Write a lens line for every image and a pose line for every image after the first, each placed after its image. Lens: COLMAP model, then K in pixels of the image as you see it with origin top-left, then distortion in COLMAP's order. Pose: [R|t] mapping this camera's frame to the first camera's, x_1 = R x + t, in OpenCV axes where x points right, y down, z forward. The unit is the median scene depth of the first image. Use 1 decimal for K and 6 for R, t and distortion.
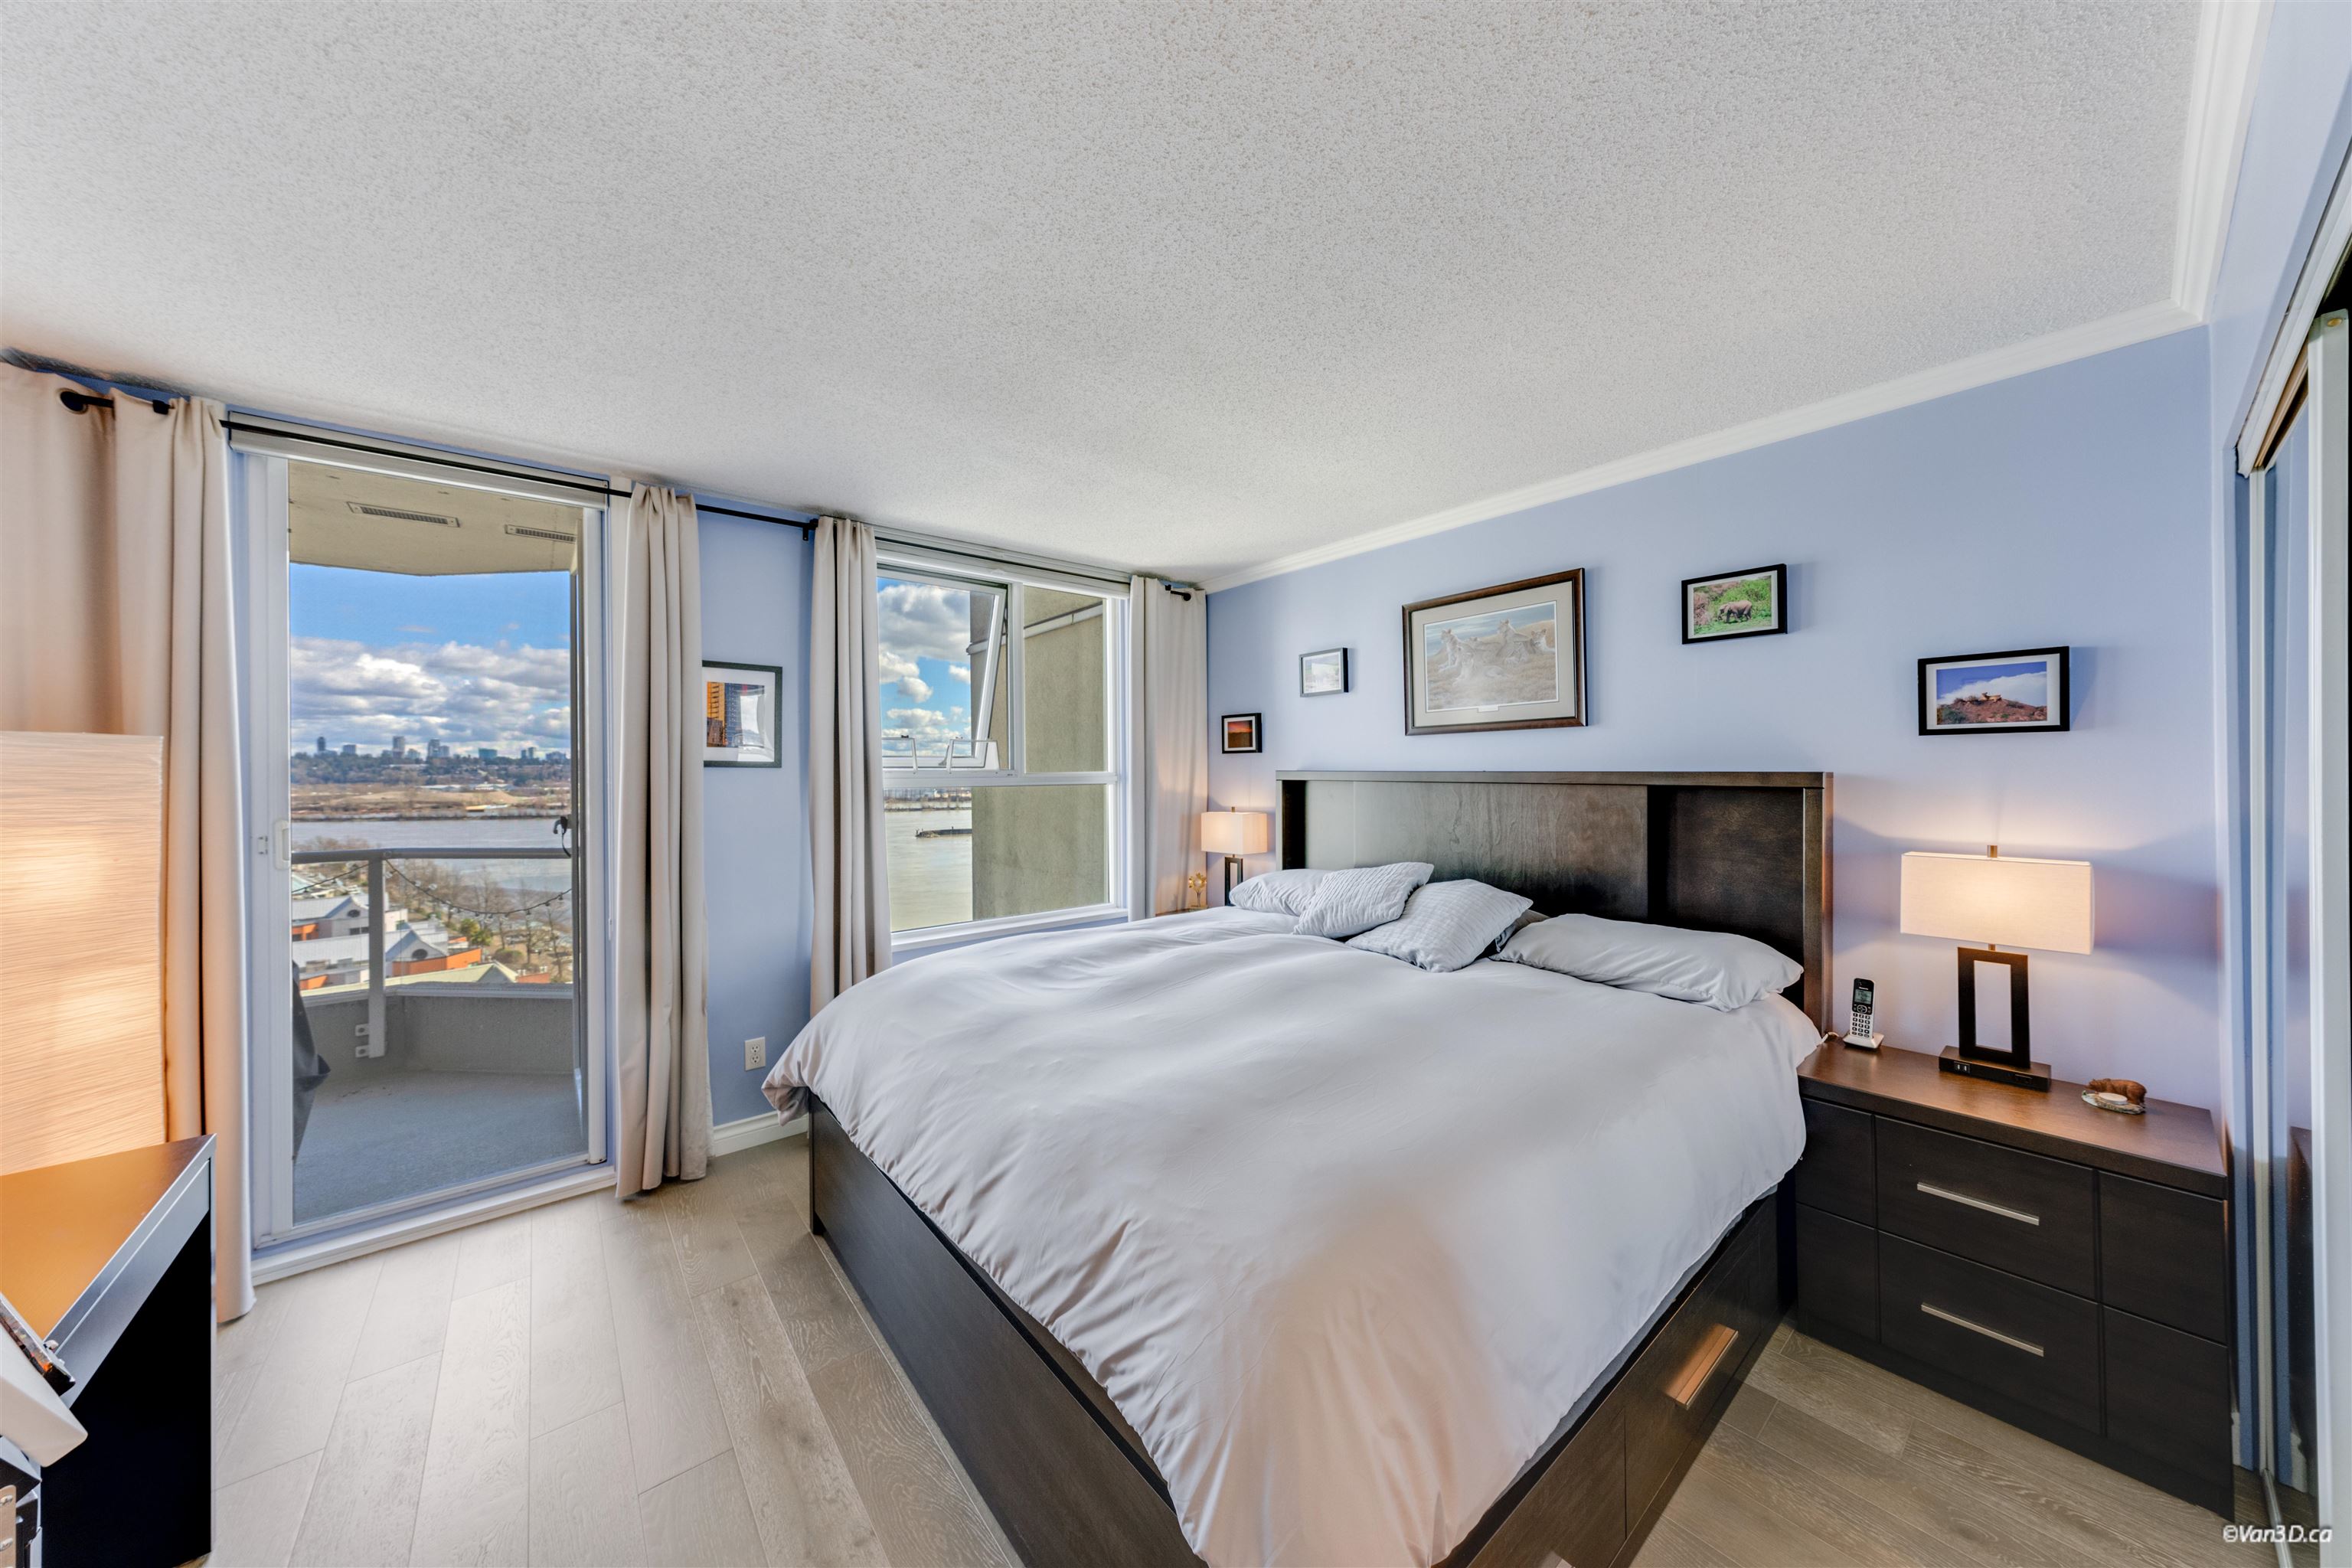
lens RADIAL K [[786.7, 0, 1176.6], [0, 786.7, 773.2], [0, 0, 1]] dist [0.002276, 0.000013]
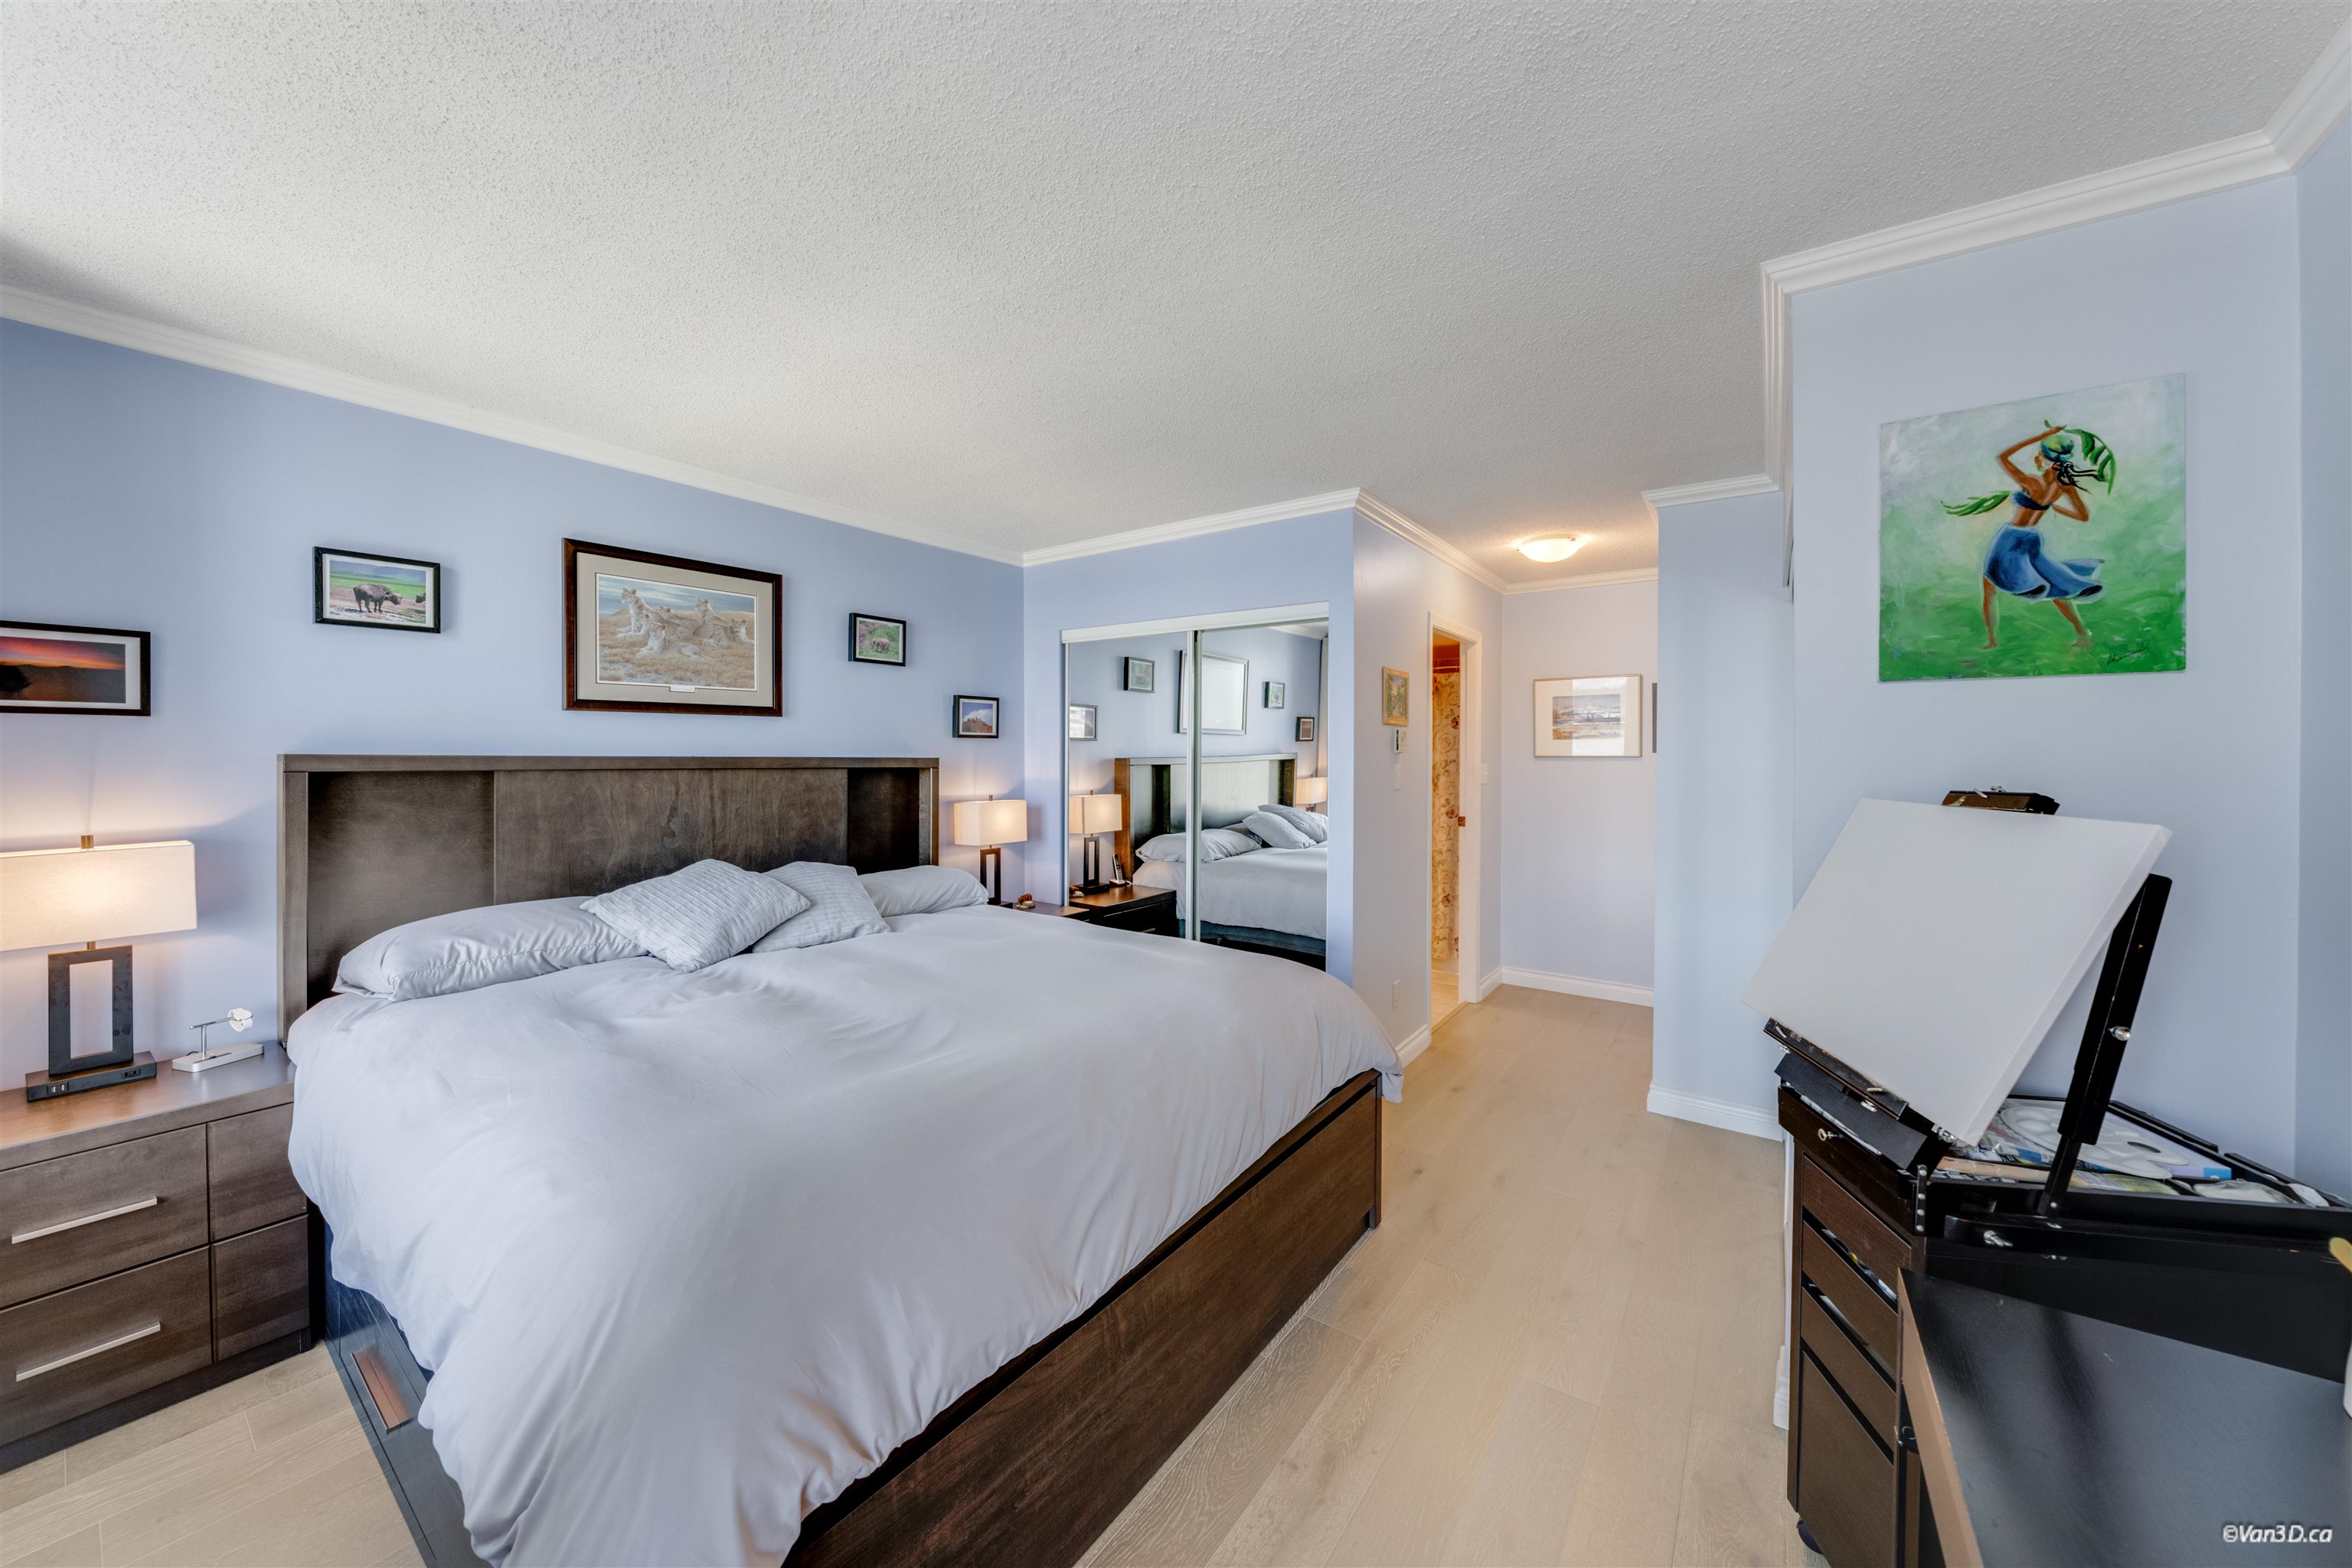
lens RADIAL K [[800.2, 0, 1169.2], [0, 800.2, 766.3], [0, 0, 1]] dist [-0.001876, 0.000086]
pose [[-0.237774, -0.004276, 0.971311, -0.706305], [0.006232, 0.999963, 0.005928, 0.007323], [-0.971300, 0.007463, -0.237739, 0.724672]]
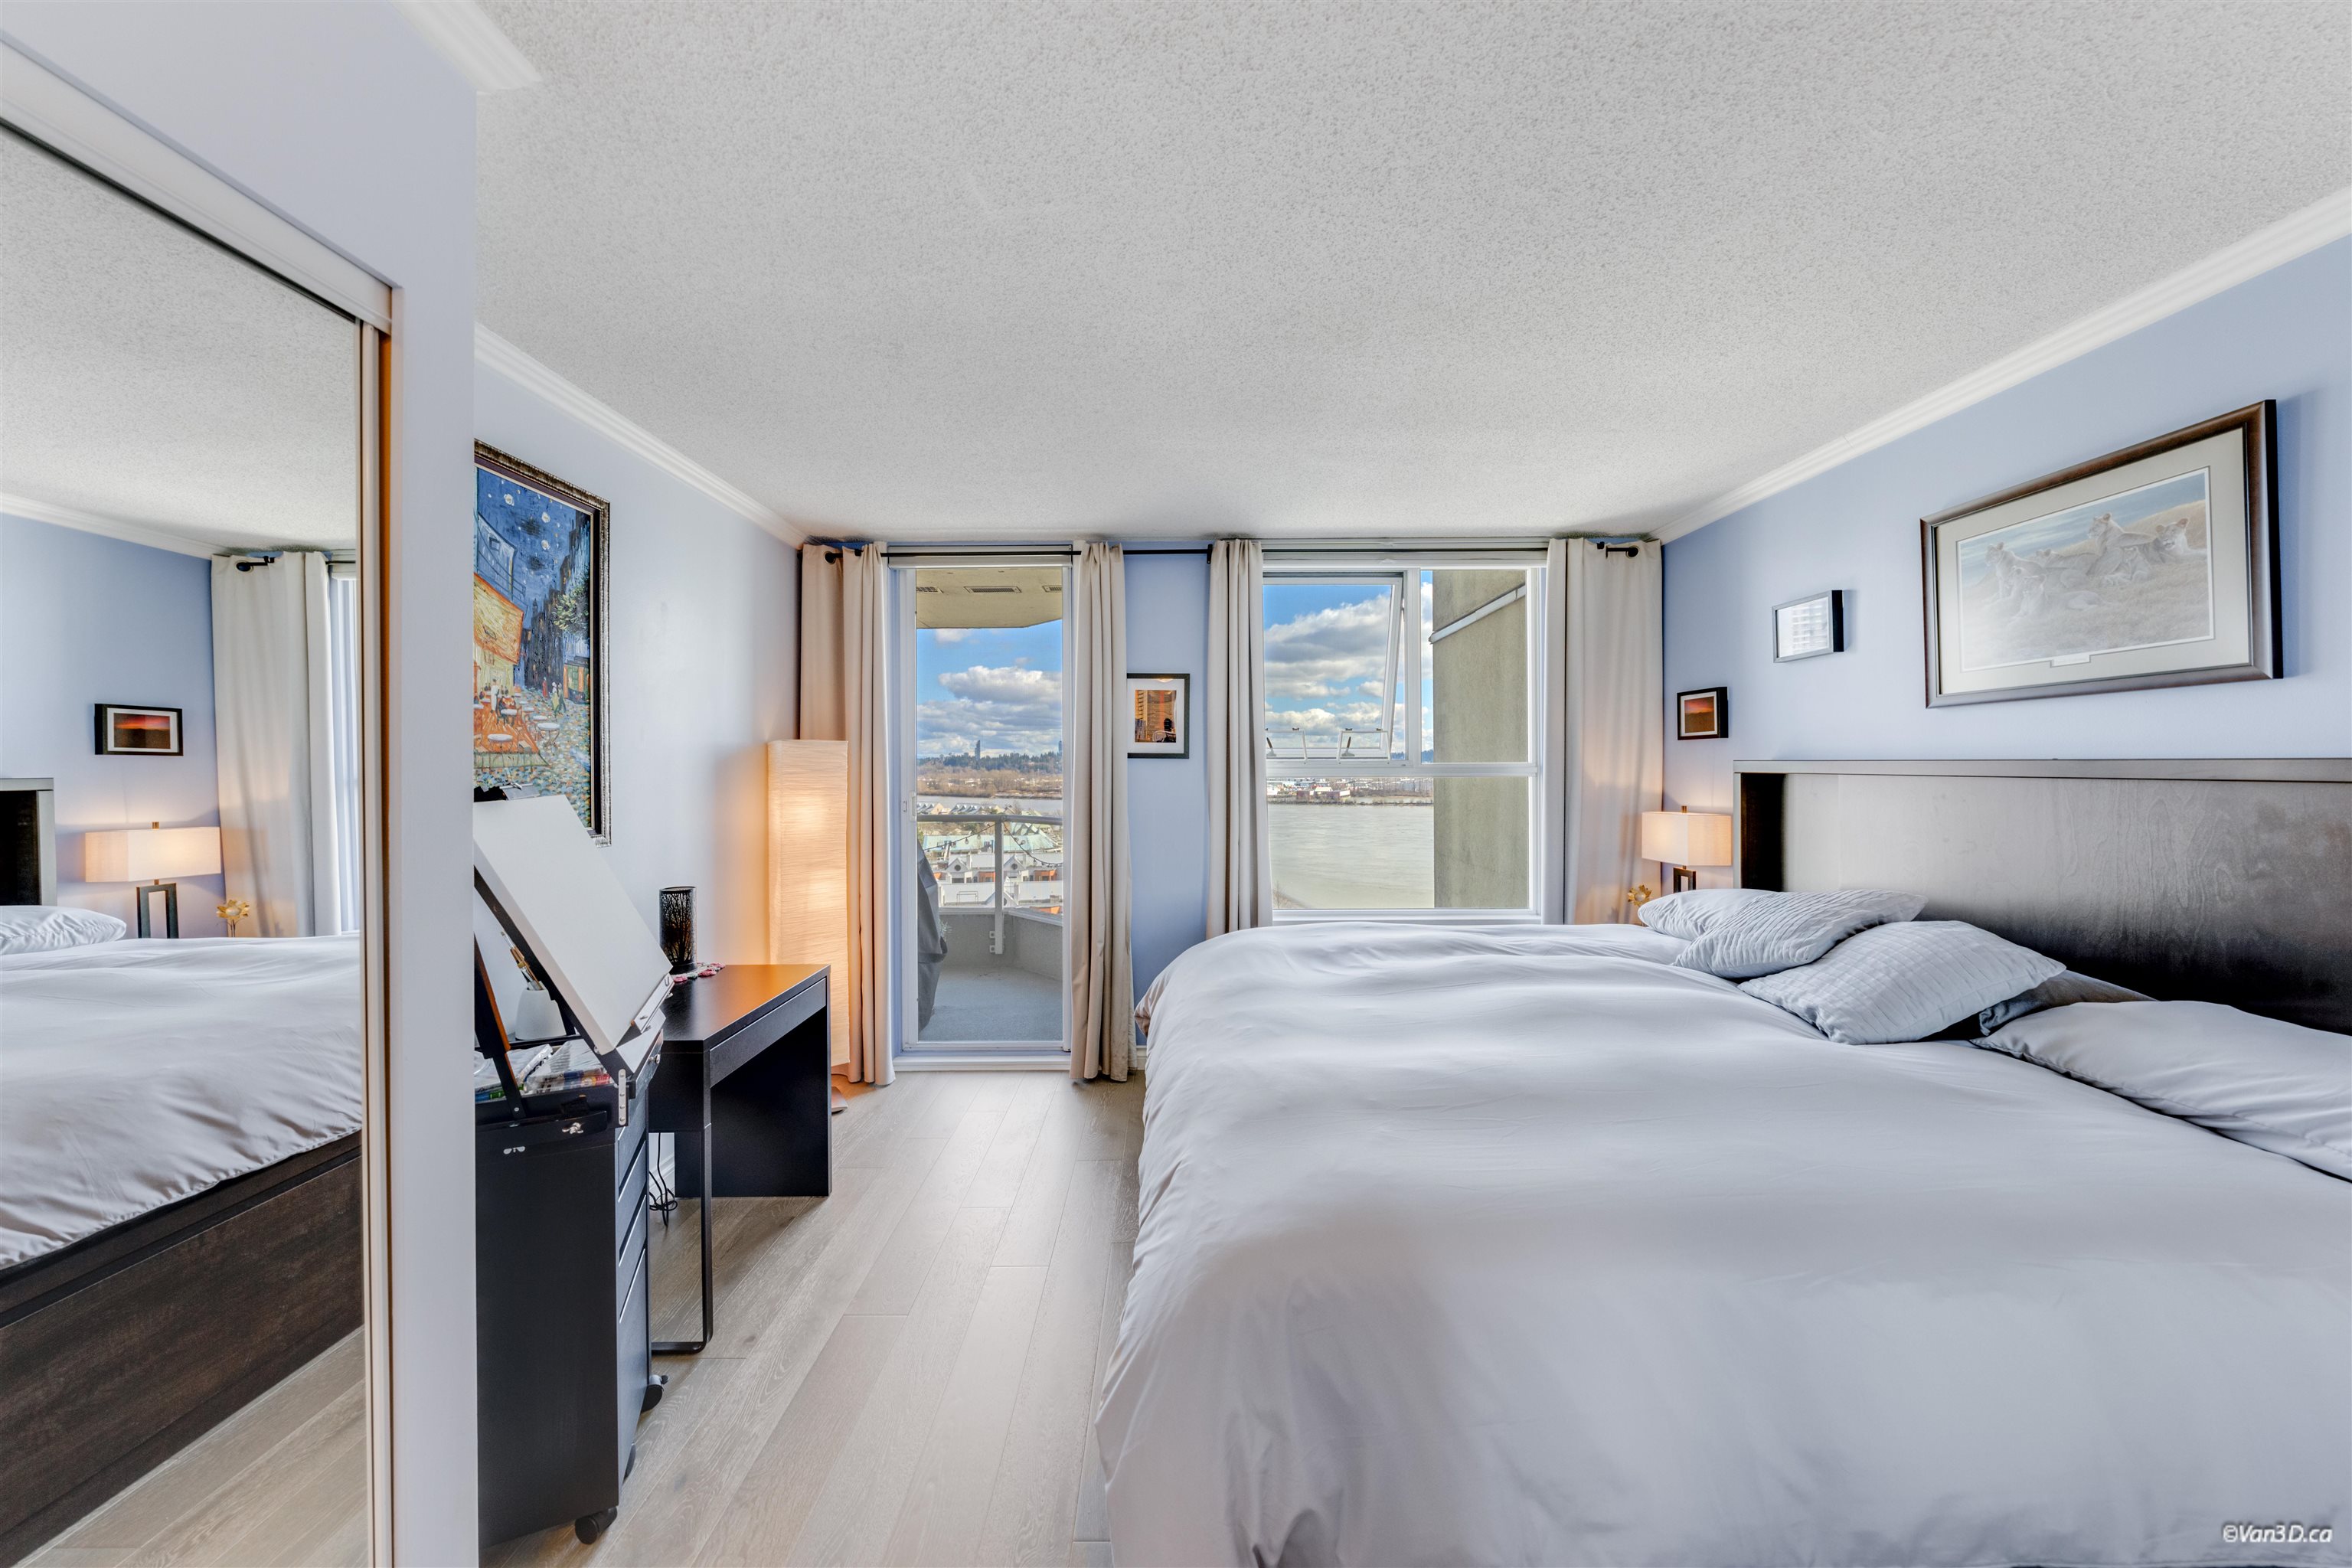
lens RADIAL K [[803.2, 0, 1167.8], [0, 803.2, 771.6], [0, 0, 1]] dist [-0.002130, 0.000058]
pose [[0.769468, 0.006502, -0.638652, 0.271027], [-0.002891, 0.999973, 0.006698, 0.005372], [0.638679, -0.003307, 0.769466, 0.050544]]
